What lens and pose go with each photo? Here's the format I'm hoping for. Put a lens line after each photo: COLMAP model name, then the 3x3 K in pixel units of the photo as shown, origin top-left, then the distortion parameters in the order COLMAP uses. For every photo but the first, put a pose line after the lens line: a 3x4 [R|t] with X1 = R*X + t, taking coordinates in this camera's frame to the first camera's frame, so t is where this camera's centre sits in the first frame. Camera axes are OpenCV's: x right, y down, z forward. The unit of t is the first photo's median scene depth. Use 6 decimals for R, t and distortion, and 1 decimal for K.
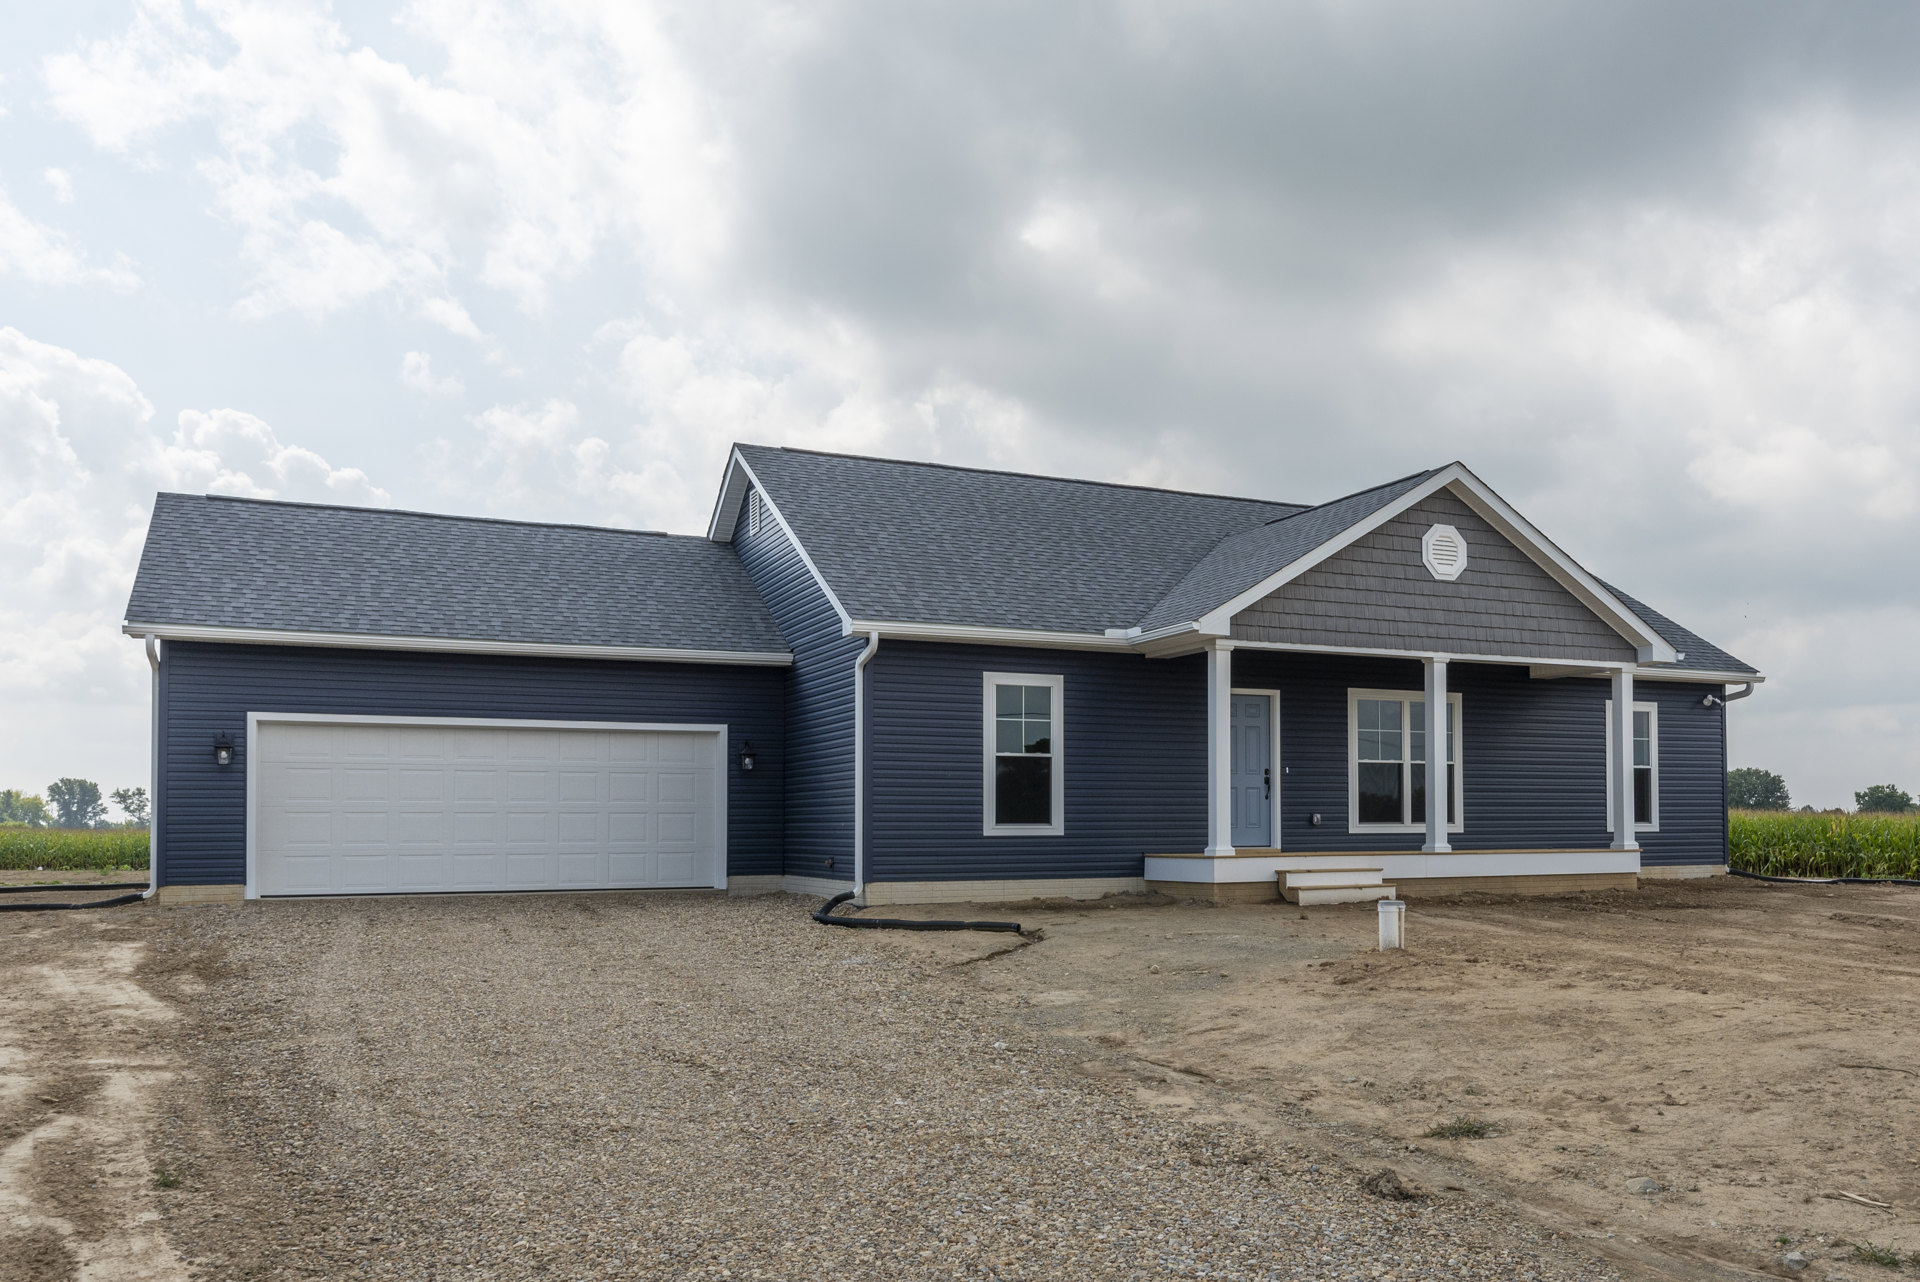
lens RADIAL K [[1394.5, 0, 957.9], [0, 1394.5, 806.6], [0, 0, 1]] dist [0.001860, -0.003516]
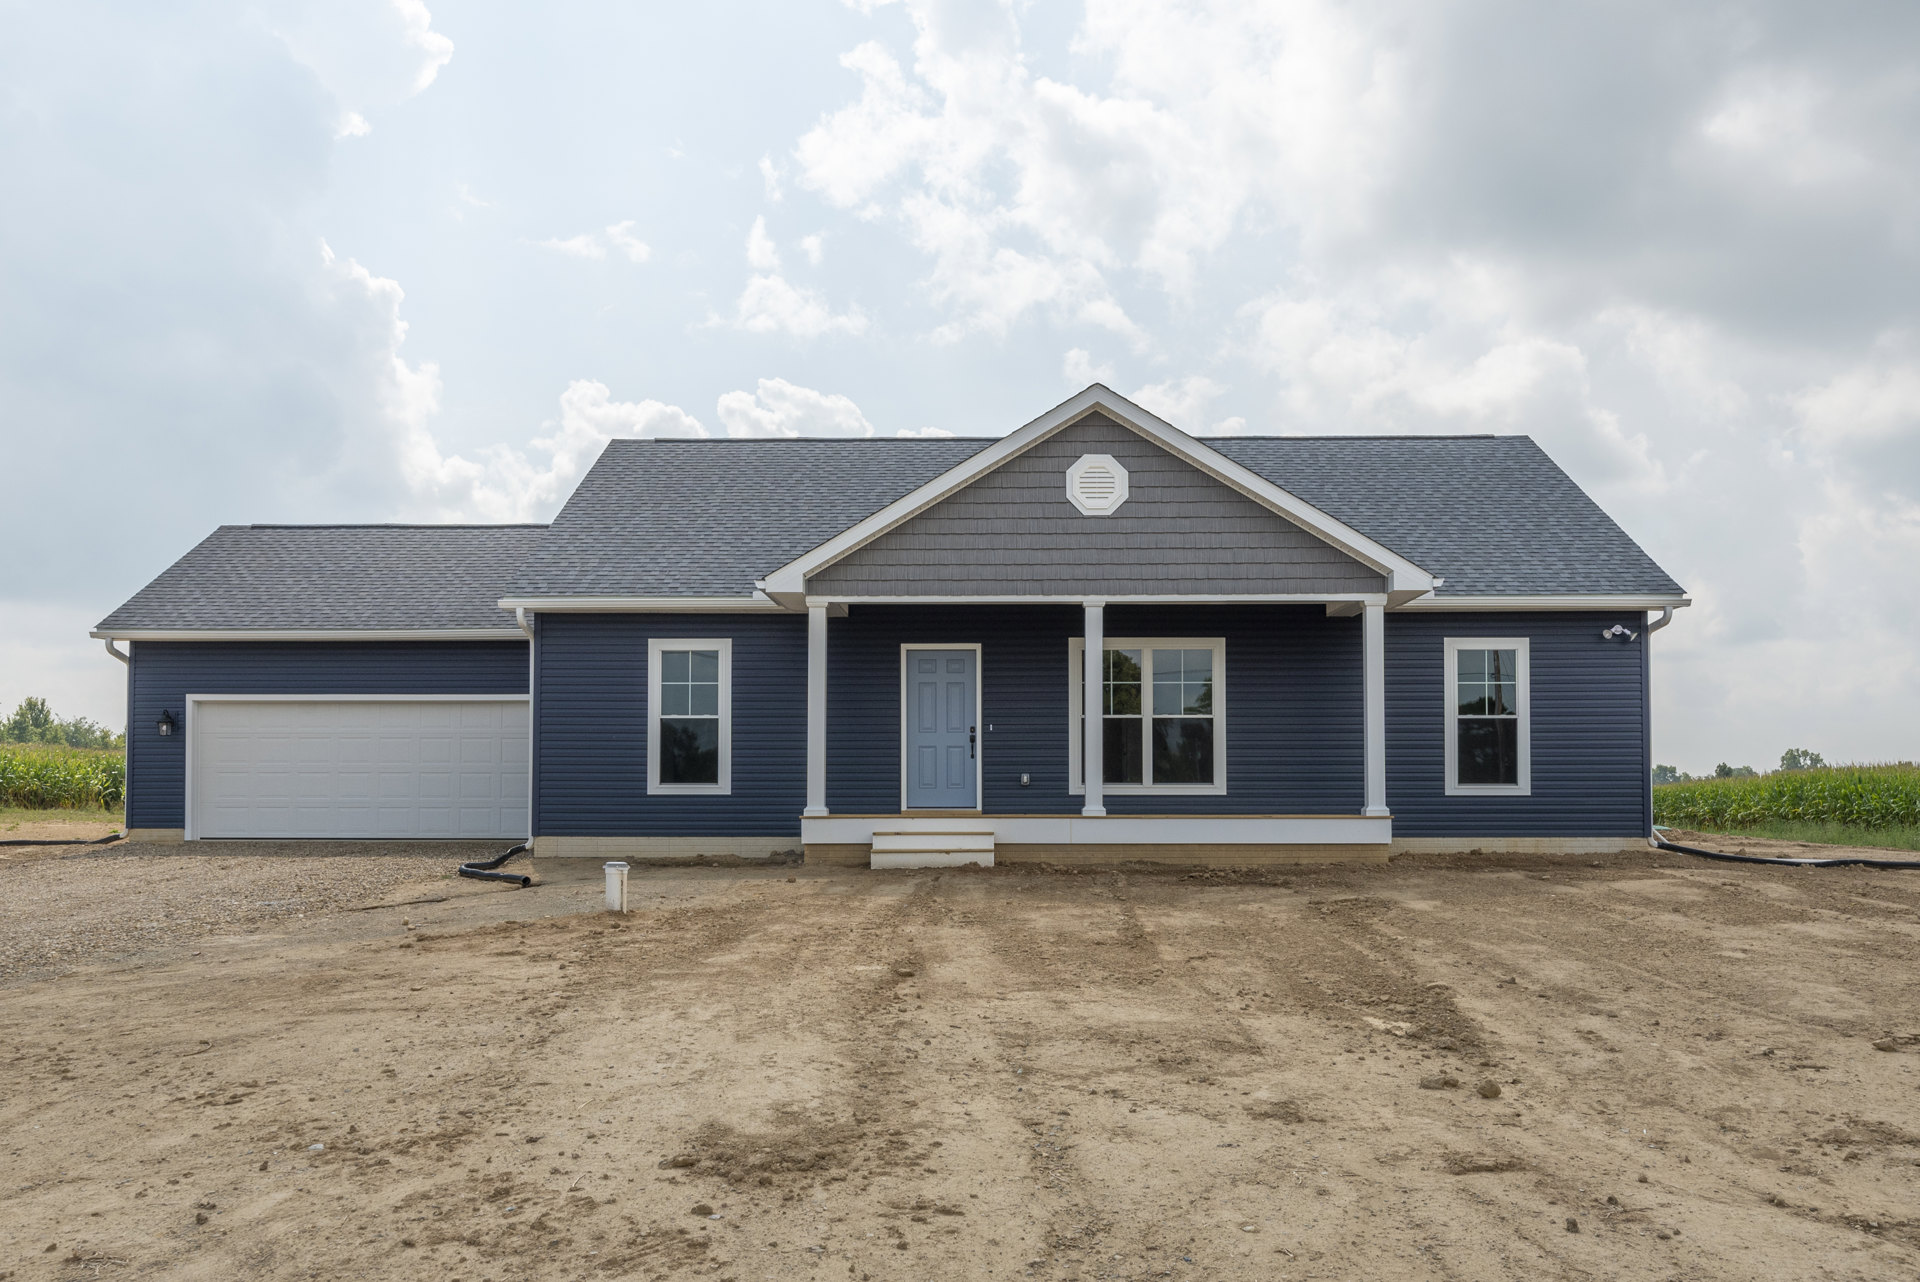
lens RADIAL K [[1390.9, 0, 963.4], [0, 1390.9, 770.2], [0, 0, 1]] dist [0.061086, -0.127326]
pose [[0.901432, -0.002069, -0.432917, 0.659435], [-0.000557, 0.999982, -0.005937, 0.008480], [0.432921, 0.005593, 0.901414, 0.146377]]
